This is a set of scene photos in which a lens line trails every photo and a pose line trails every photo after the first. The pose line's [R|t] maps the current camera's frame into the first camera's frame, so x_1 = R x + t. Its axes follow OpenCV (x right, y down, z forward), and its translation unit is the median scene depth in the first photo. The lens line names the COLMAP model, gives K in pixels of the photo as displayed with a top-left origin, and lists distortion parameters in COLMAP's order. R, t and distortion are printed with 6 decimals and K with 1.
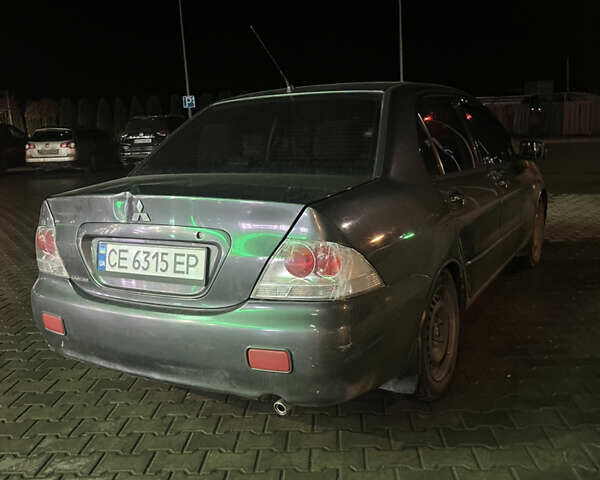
lens RADIAL K [[596.7, 0, 300.0], [0, 596.7, 240.0], [0, 0, 1]] dist [0.040452, -0.002742]
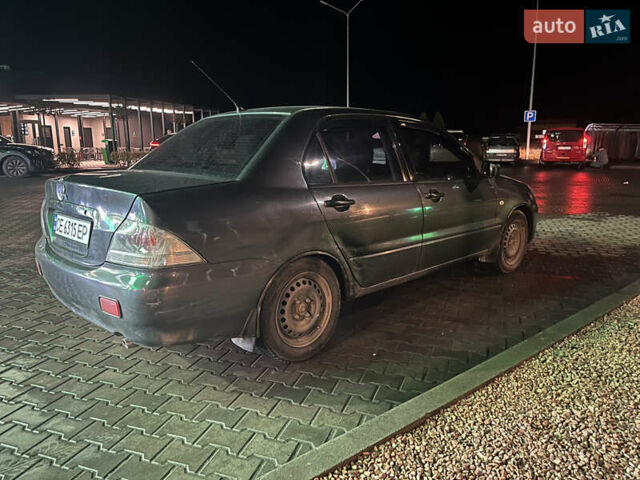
lens RADIAL K [[479.8, 0, 320.0], [0, 479.8, 240.0], [0, 0, 1]] dist [0.010218, 0.001695]
pose [[0.960957, 0.098052, -0.258743, 0.584929], [-0.093647, 0.995173, 0.029327, -0.024823], [0.260369, -0.003952, 0.965501, 0.053866]]
